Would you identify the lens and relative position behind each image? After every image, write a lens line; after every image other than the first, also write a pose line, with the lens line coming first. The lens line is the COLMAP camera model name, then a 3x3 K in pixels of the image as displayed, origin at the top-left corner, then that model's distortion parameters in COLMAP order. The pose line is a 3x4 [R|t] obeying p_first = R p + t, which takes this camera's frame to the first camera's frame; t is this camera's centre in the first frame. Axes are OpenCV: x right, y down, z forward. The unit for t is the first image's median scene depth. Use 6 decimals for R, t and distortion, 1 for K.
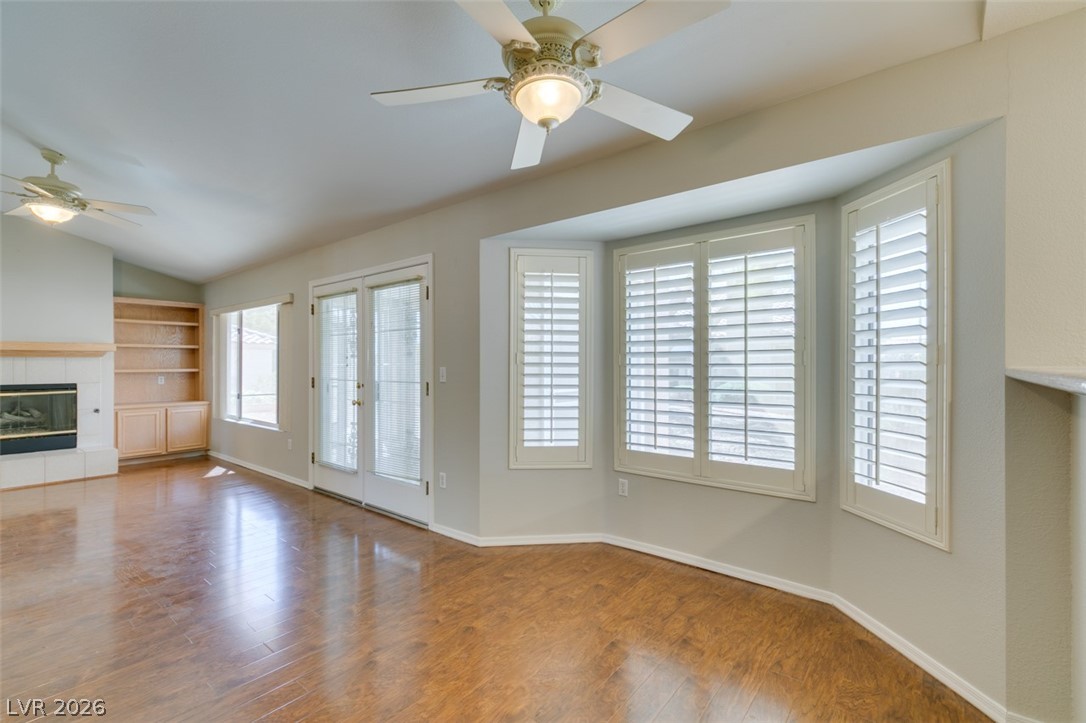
lens RADIAL K [[480.9, 0, 541.5], [0, 480.9, 363.0], [0, 0, 1]] dist [0.003582, -0.000972]
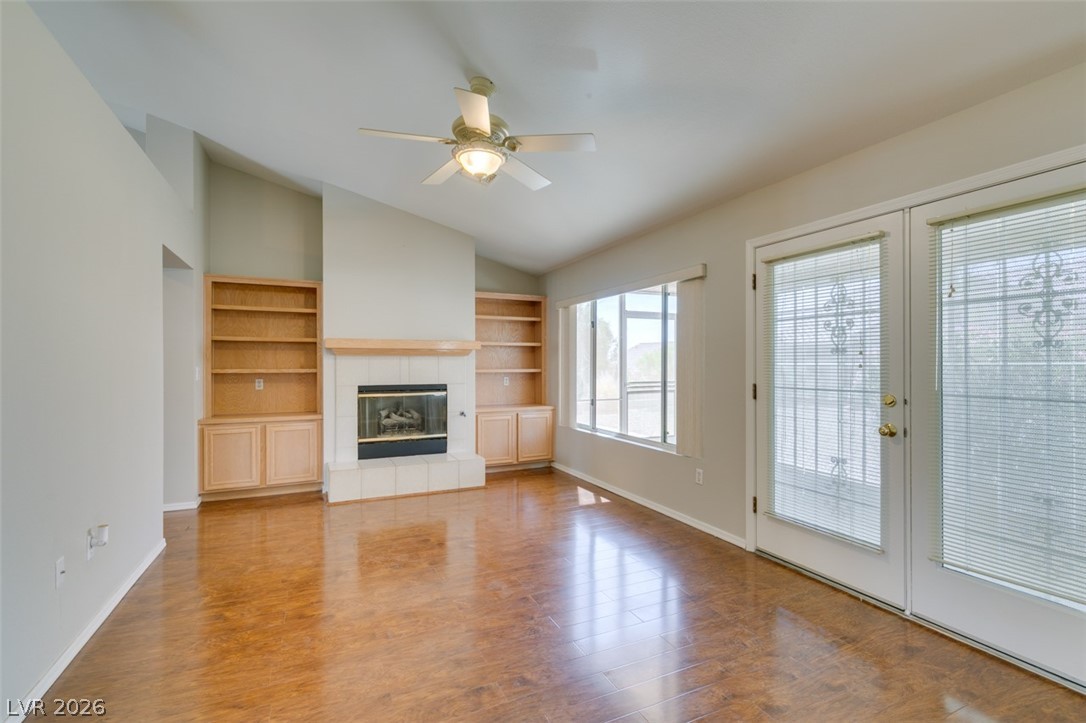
lens RADIAL K [[488.3, 0, 541.4], [0, 488.3, 363.6], [0, 0, 1]] dist [0.004579, -0.000587]
pose [[0.899274, 0.001360, -0.437383, -0.574383], [-0.000704, 0.999998, 0.001663, 0.001012], [0.437385, -0.001187, 0.899274, 0.339847]]
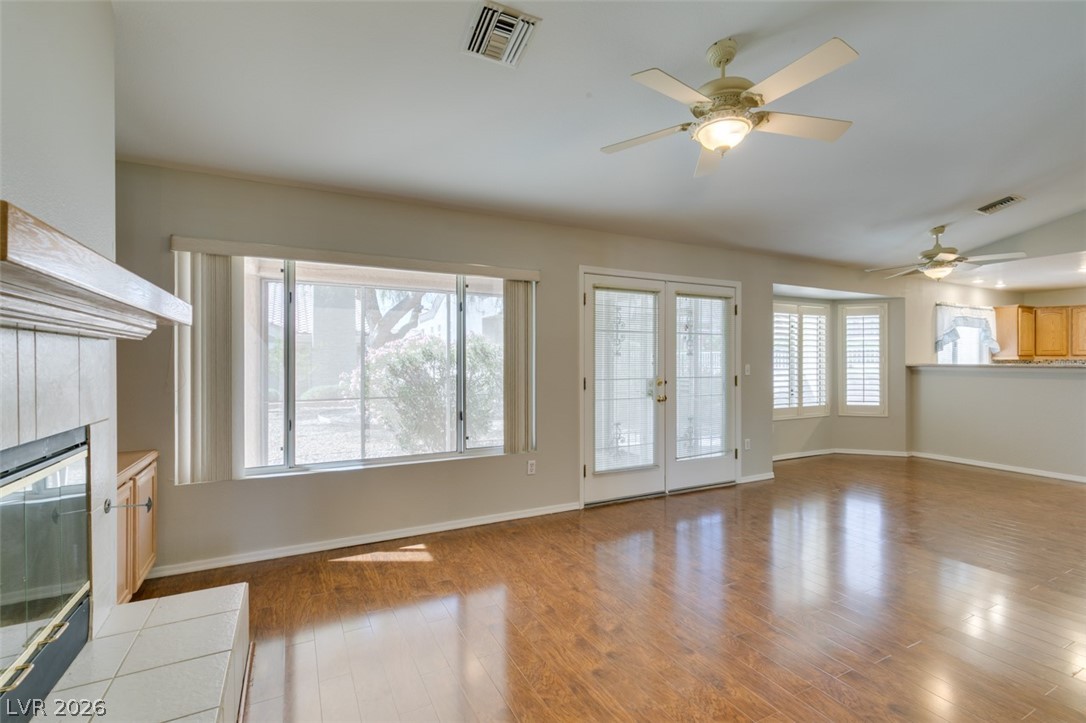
lens RADIAL K [[488.3, 0, 541.4], [0, 488.3, 363.6], [0, 0, 1]] dist [0.004579, -0.000587]
pose [[0.406118, -0.001739, 0.913819, -1.688633], [-0.001414, 0.999996, 0.002531, 0.002554], [-0.913820, -0.002320, 0.406114, 0.924539]]
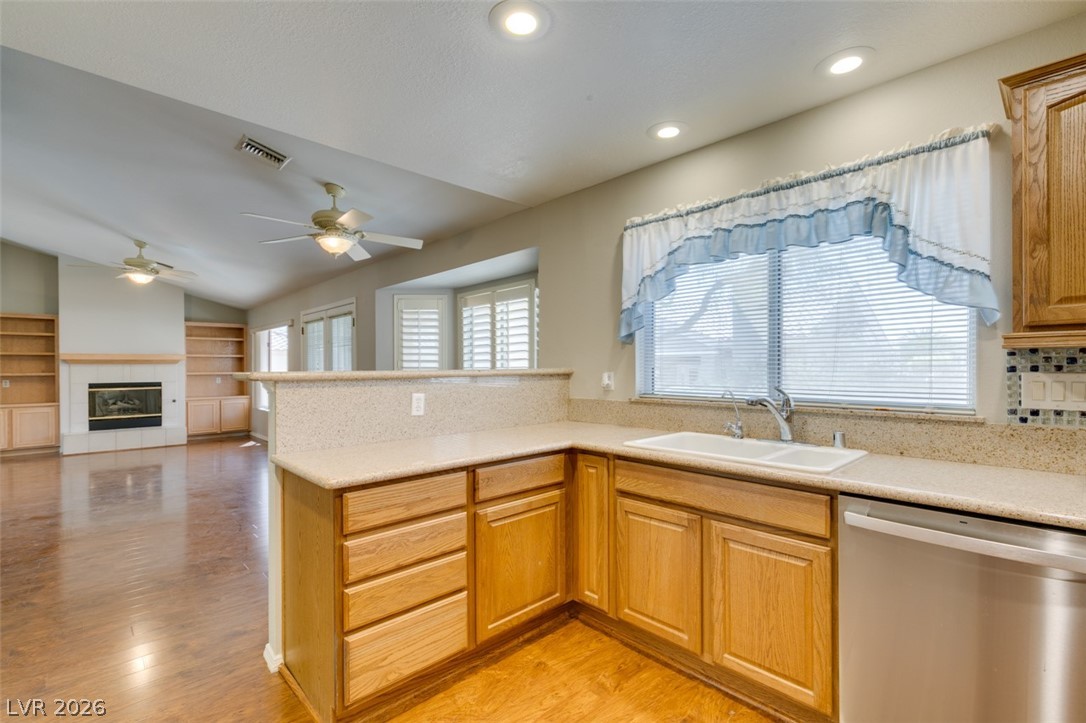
lens RADIAL K [[486.7, 0, 540.6], [0, 486.7, 368.6], [0, 0, 1]] dist [0.002959, 0.000473]
pose [[0.991130, -0.003570, -0.132851, 0.559901], [0.004069, 0.999986, 0.003485, 0.001178], [0.132837, -0.003995, 0.991130, -0.471726]]
